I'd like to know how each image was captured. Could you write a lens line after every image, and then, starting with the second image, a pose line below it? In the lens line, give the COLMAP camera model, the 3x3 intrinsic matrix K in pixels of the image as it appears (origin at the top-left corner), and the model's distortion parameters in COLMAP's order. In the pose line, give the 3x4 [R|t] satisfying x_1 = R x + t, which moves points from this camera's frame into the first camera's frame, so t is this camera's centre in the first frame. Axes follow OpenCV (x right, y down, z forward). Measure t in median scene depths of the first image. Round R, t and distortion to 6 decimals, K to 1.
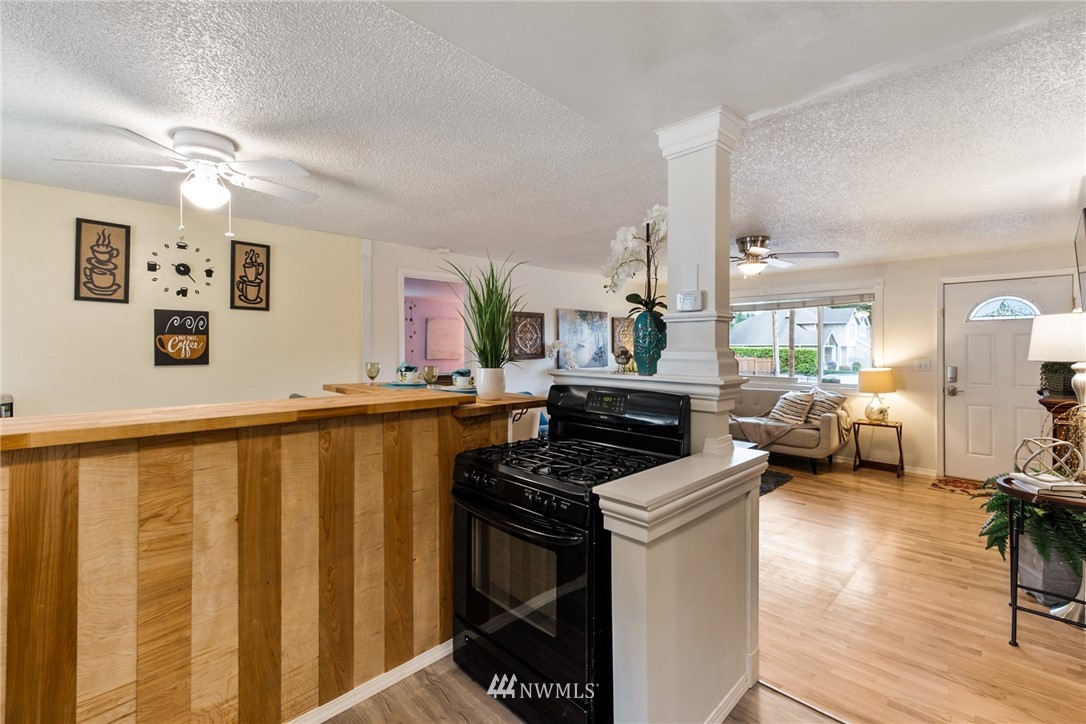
lens RADIAL K [[479.0, 0, 542.2], [0, 479.0, 345.1], [0, 0, 1]] dist [0.009623, -0.001386]
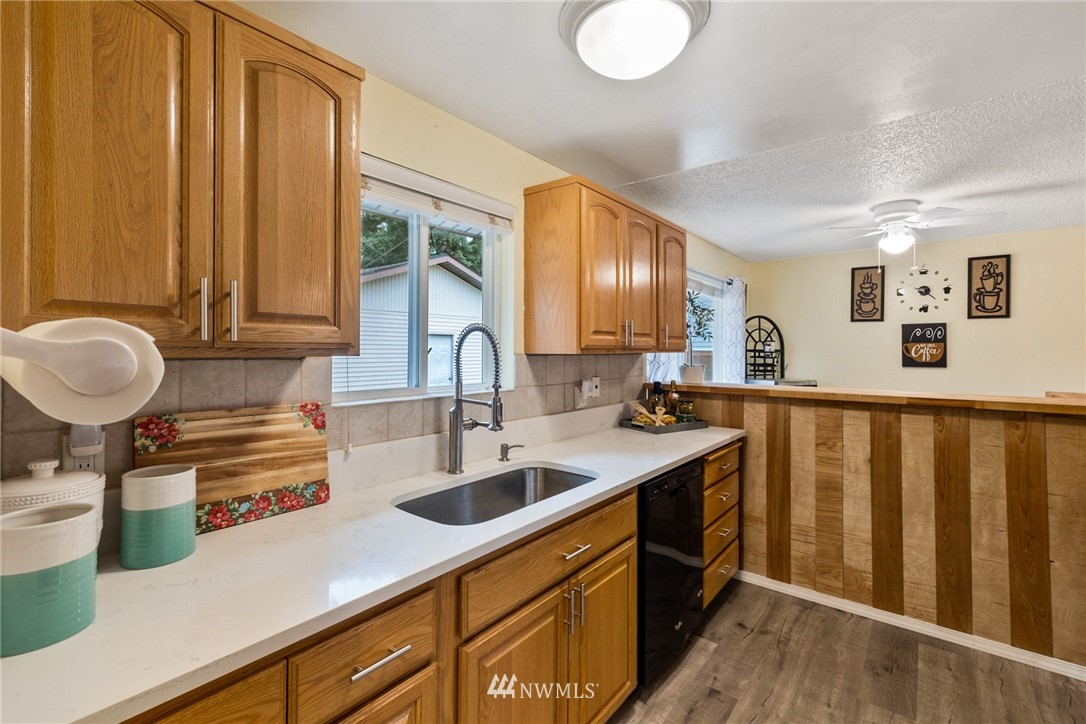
lens RADIAL K [[479.0, 0, 541.9], [0, 479.0, 352.8], [0, 0, 1]] dist [0.009623, -0.001386]
pose [[0.096922, 0.001067, -0.995291, 0.569258], [0.002320, 0.999996, 0.001298, 0.000329], [0.995289, -0.002435, 0.096919, -0.154521]]
